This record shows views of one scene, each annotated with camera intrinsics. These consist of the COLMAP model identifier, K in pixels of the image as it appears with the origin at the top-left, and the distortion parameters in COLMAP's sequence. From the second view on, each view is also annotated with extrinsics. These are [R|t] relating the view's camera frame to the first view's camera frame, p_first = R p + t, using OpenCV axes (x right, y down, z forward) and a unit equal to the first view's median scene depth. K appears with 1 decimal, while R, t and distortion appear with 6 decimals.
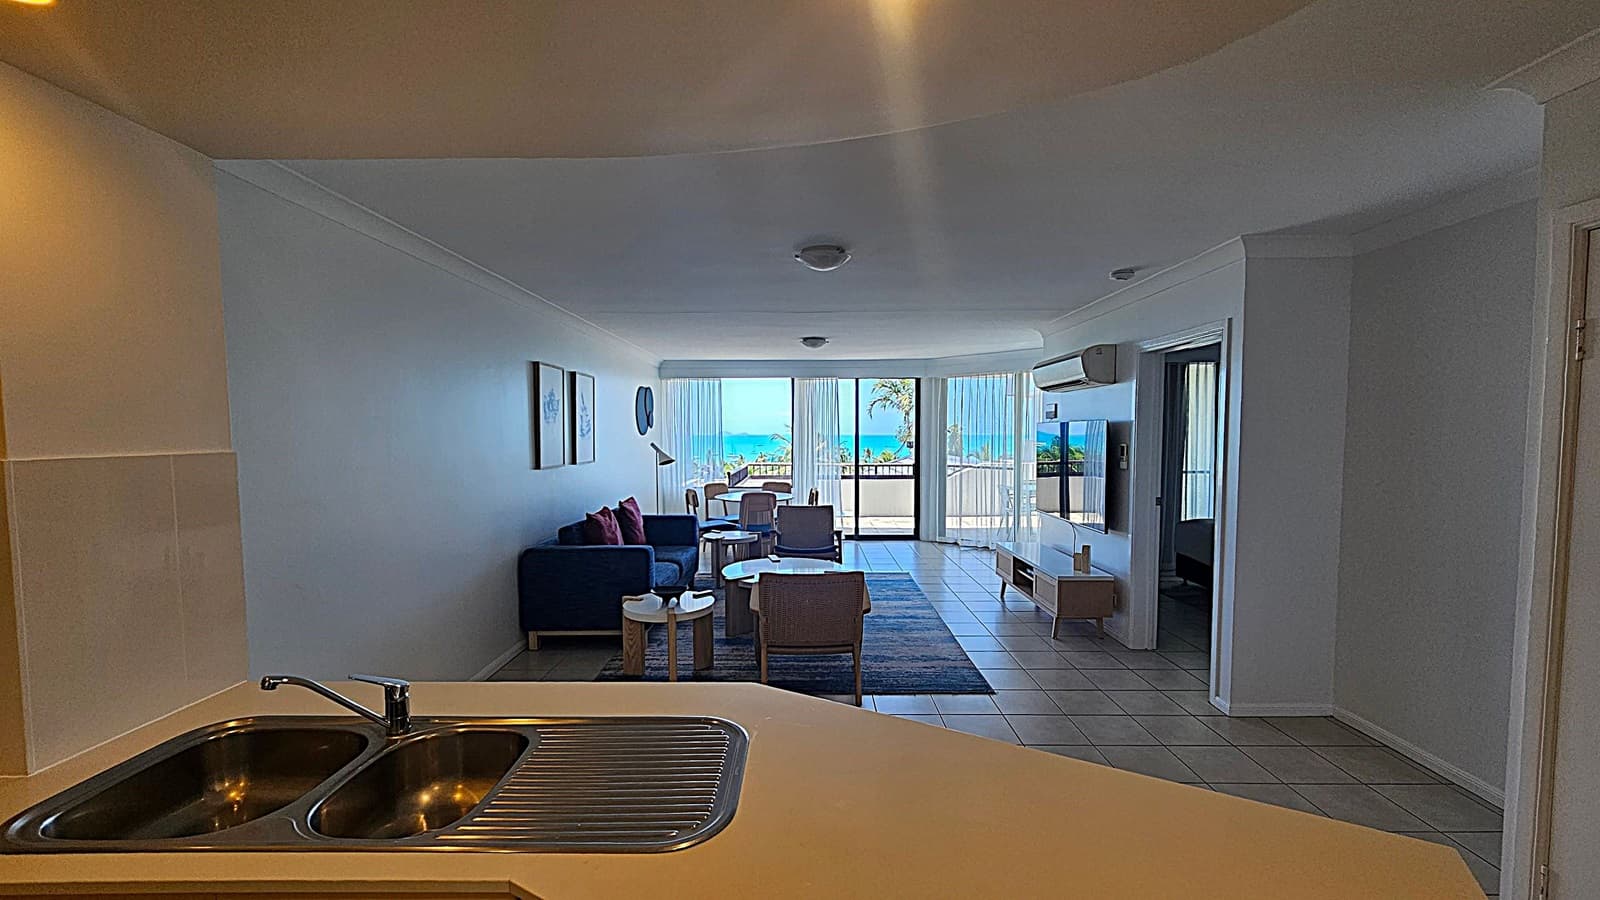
lens RADIAL K [[655.1, 0, 796.4], [0, 655.1, 469.0], [0, 0, 1]] dist [-0.001240, 0.000616]
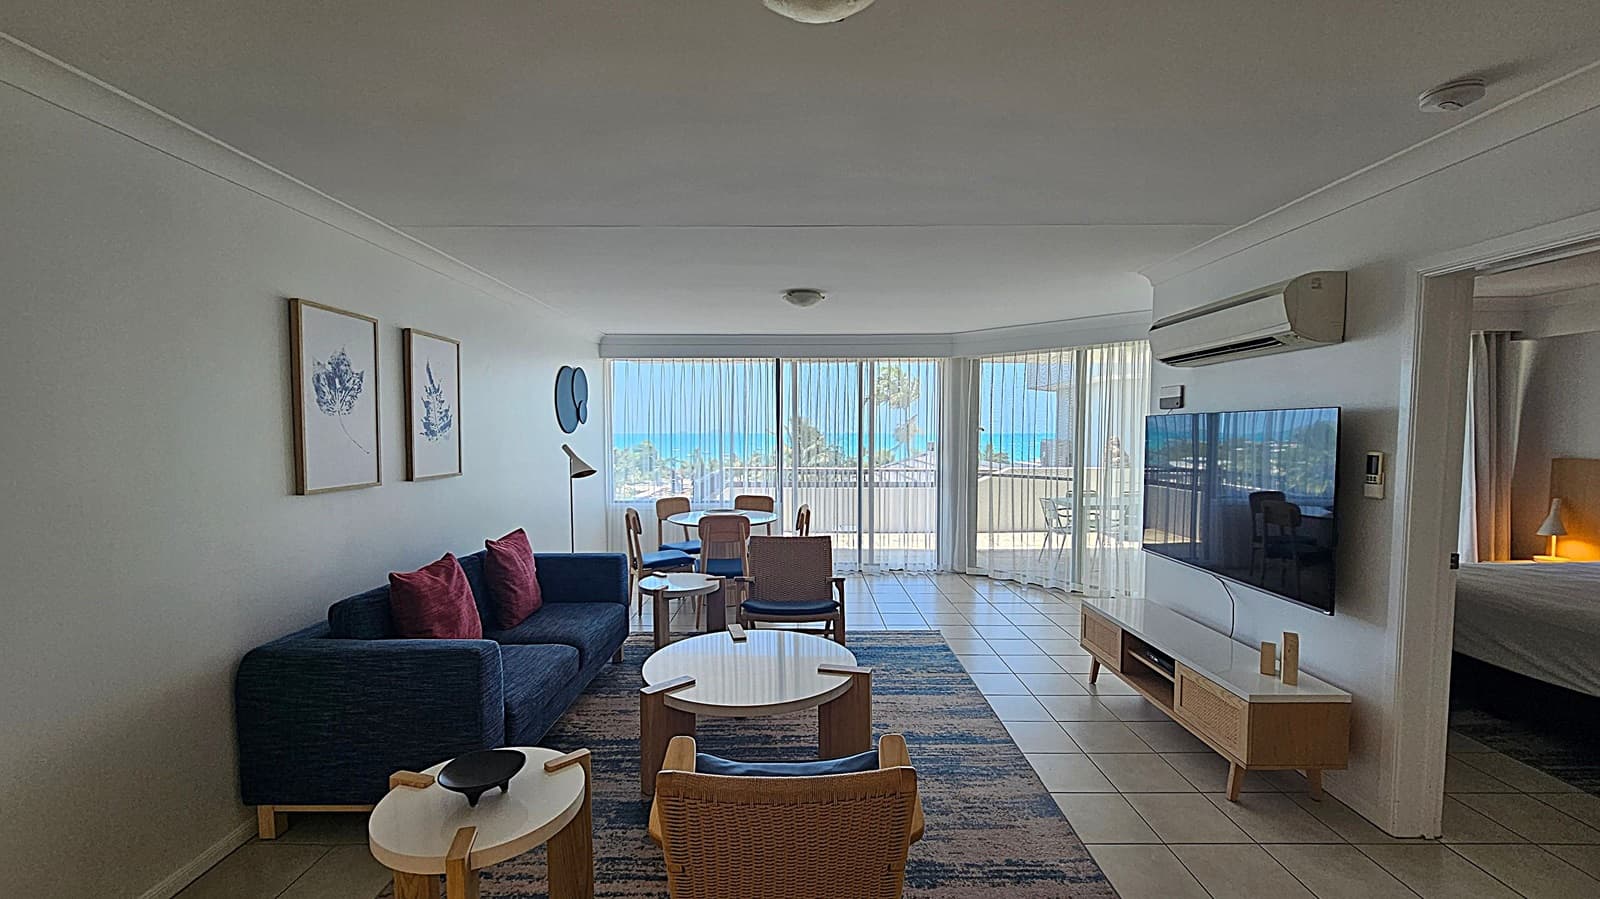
lens RADIAL K [[655.1, 0, 796.4], [0, 655.1, 468.5], [0, 0, 1]] dist [-0.001240, 0.000616]
pose [[0.999951, 0.001825, 0.009739, 0.014689], [-0.001842, 0.999997, 0.001778, -0.018736], [-0.009736, -0.001796, 0.999951, 0.356680]]
